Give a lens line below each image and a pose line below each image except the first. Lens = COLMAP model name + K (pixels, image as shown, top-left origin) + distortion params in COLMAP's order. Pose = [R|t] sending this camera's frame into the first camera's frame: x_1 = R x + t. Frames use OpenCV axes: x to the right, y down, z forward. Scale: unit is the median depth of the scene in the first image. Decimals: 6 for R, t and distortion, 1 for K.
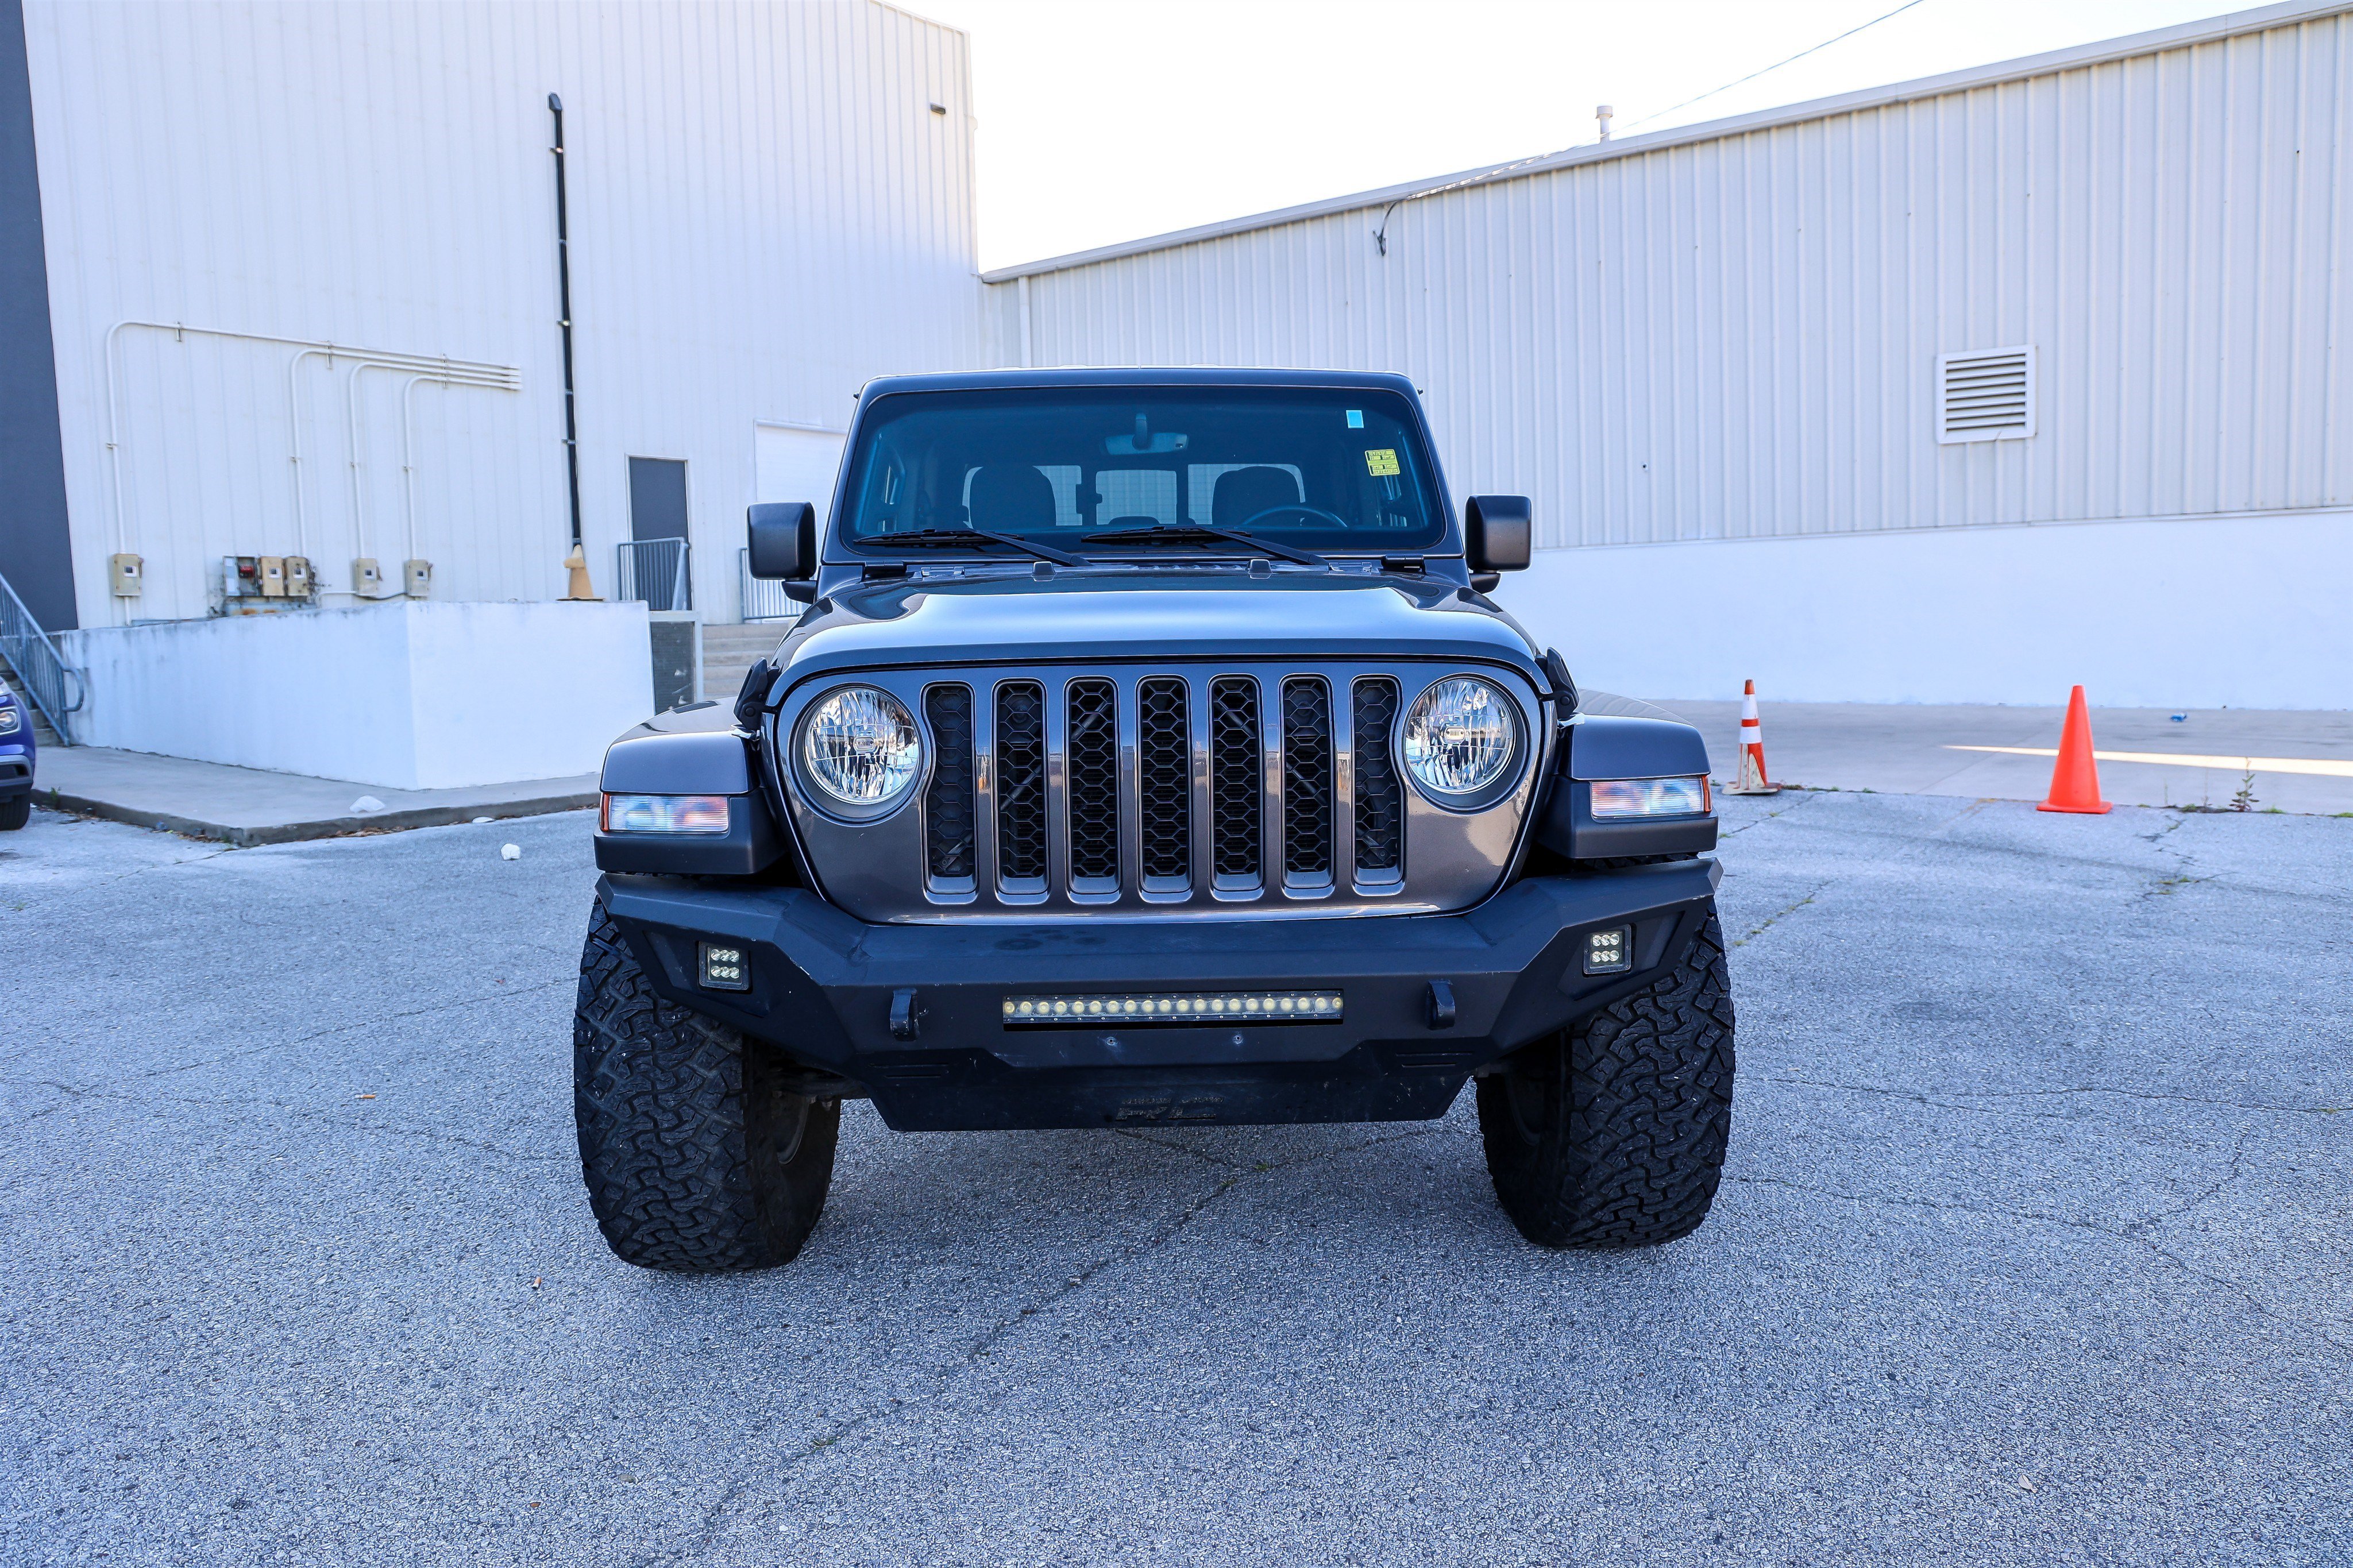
lens RADIAL K [[1669.6, 0, 1179.0], [0, 1669.6, 796.4], [0, 0, 1]] dist [-0.096351, 0.065512]
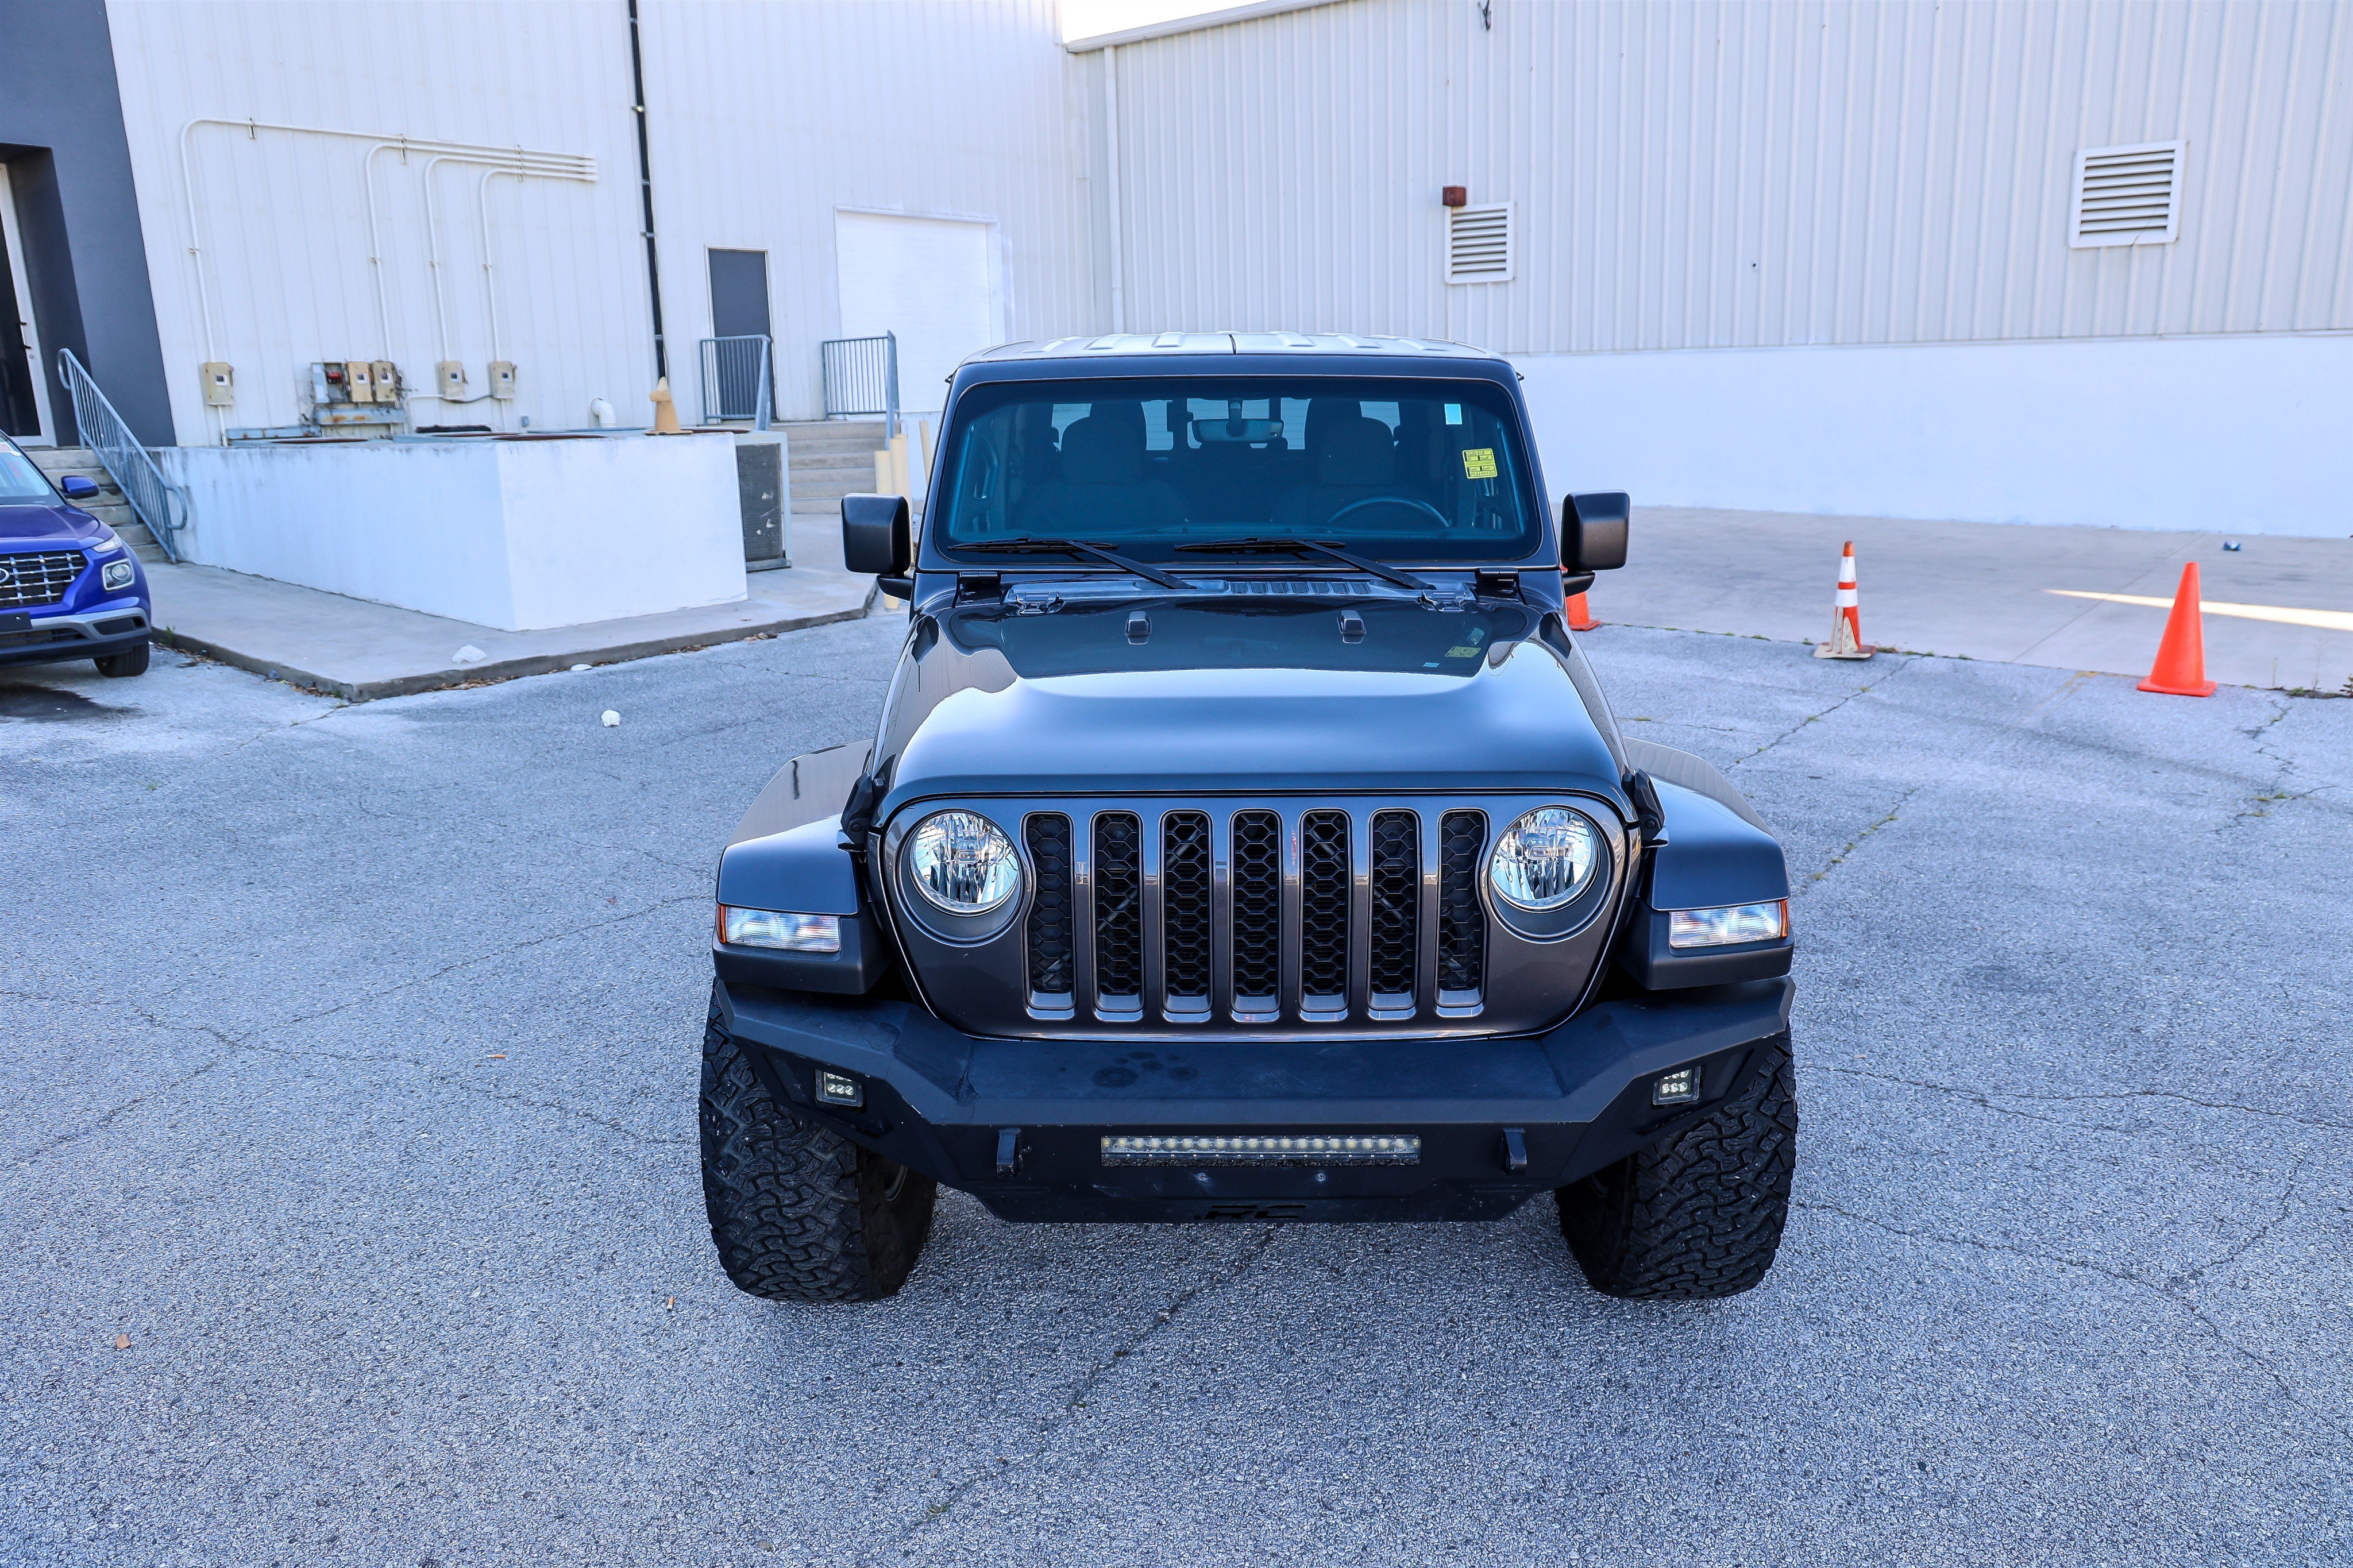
lens RADIAL K [[1669.6, 0, 1179.0], [0, 1669.6, 796.4], [0, 0, 1]] dist [-0.096351, 0.065512]
pose [[0.998710, 0.016628, -0.047988, -0.004994], [-0.009205, 0.988497, 0.150961, -0.149729], [0.049946, -0.150324, 0.987374, -0.009868]]
